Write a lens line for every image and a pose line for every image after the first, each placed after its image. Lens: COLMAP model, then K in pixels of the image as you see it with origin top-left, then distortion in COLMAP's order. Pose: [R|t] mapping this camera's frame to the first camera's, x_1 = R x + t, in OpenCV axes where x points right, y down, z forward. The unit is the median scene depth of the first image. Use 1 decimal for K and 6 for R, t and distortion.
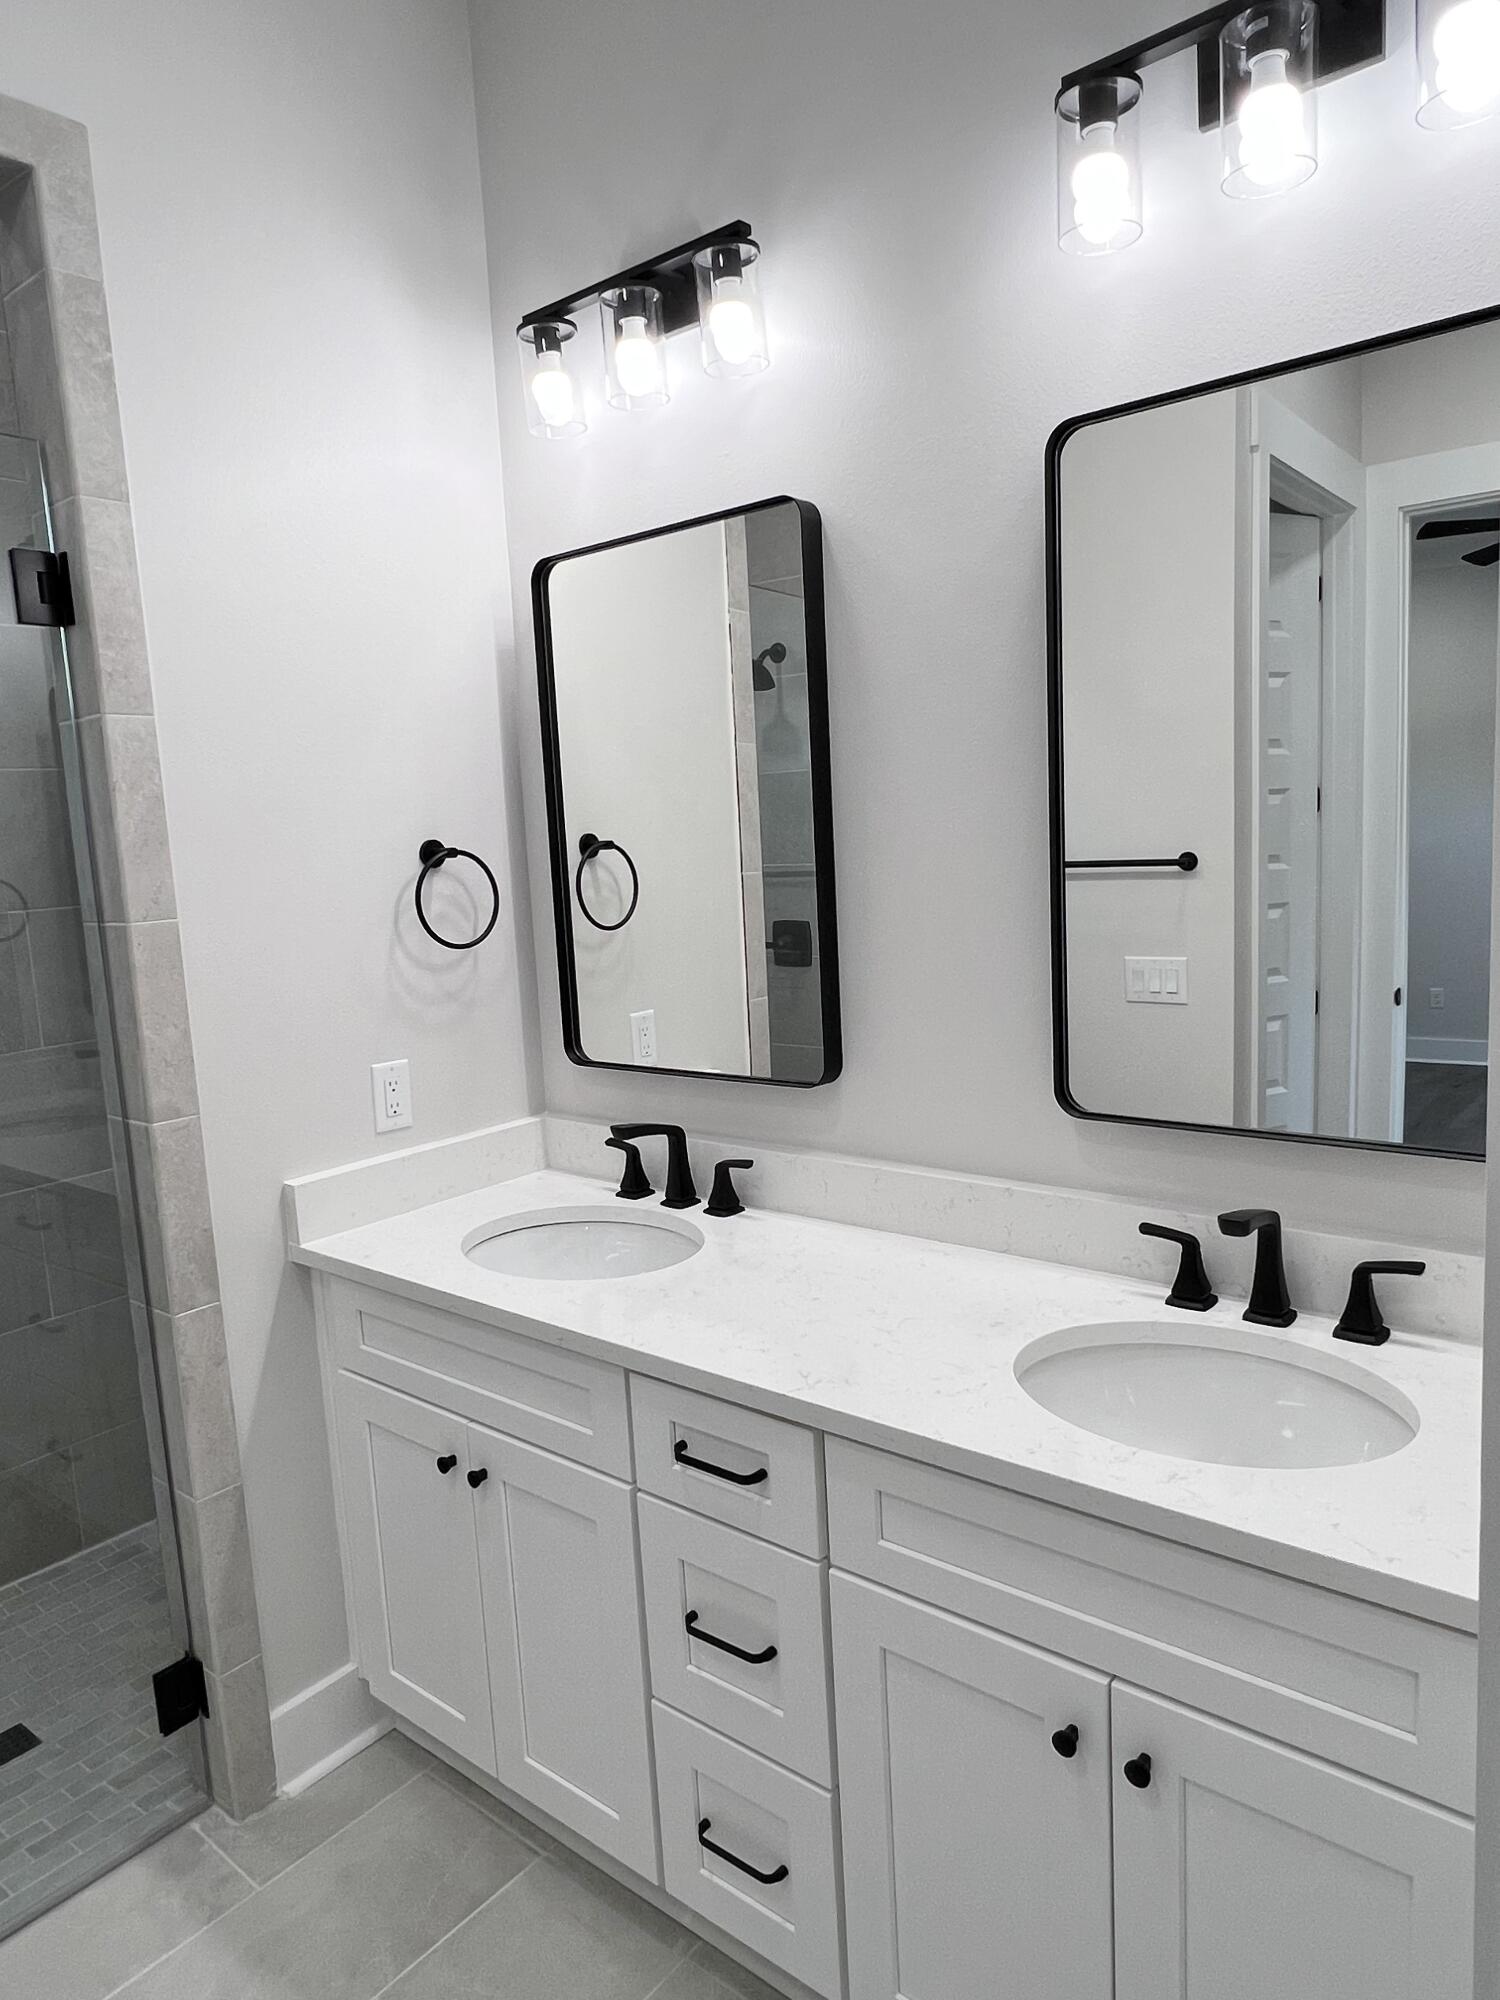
lens RADIAL K [[1259.0, 0, 750.0], [0, 1259.0, 1000.0], [0, 0, 1]] dist [0.001237, 0.000210]
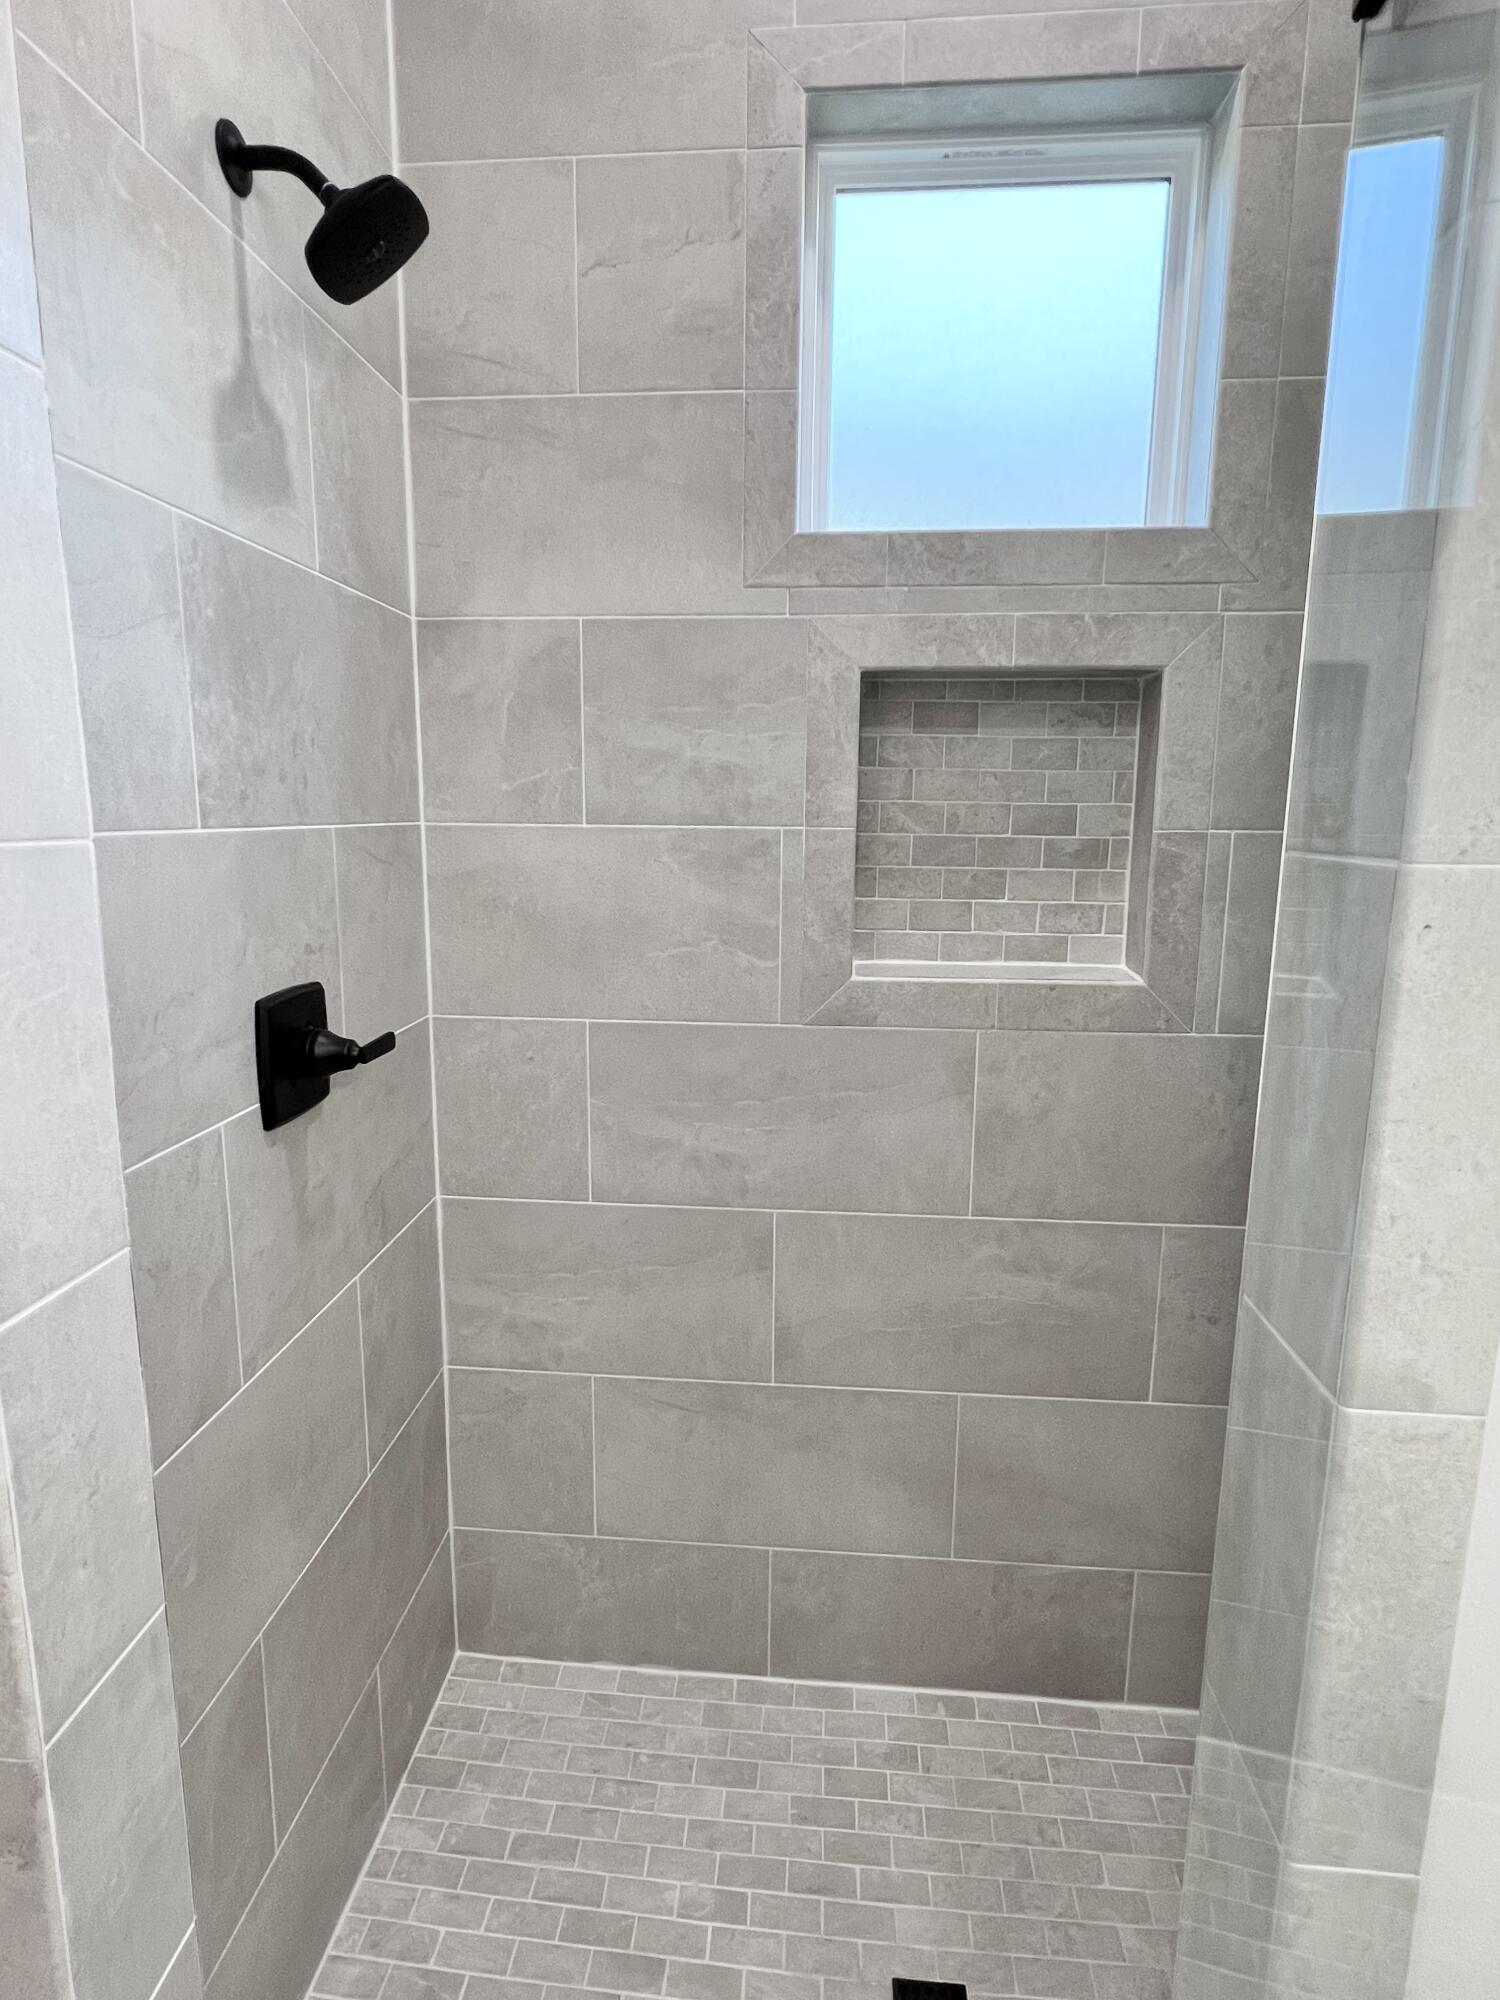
lens RADIAL K [[1090.4, 0, 750.0], [0, 1090.4, 1000.0], [0, 0, 1]] dist [-0.000369, -0.000338]
pose [[0.559219, 0.203875, -0.803560, -0.326835], [-0.154323, 0.977948, 0.140723, -0.036303], [0.814530, 0.045313, 0.578349, 0.640412]]
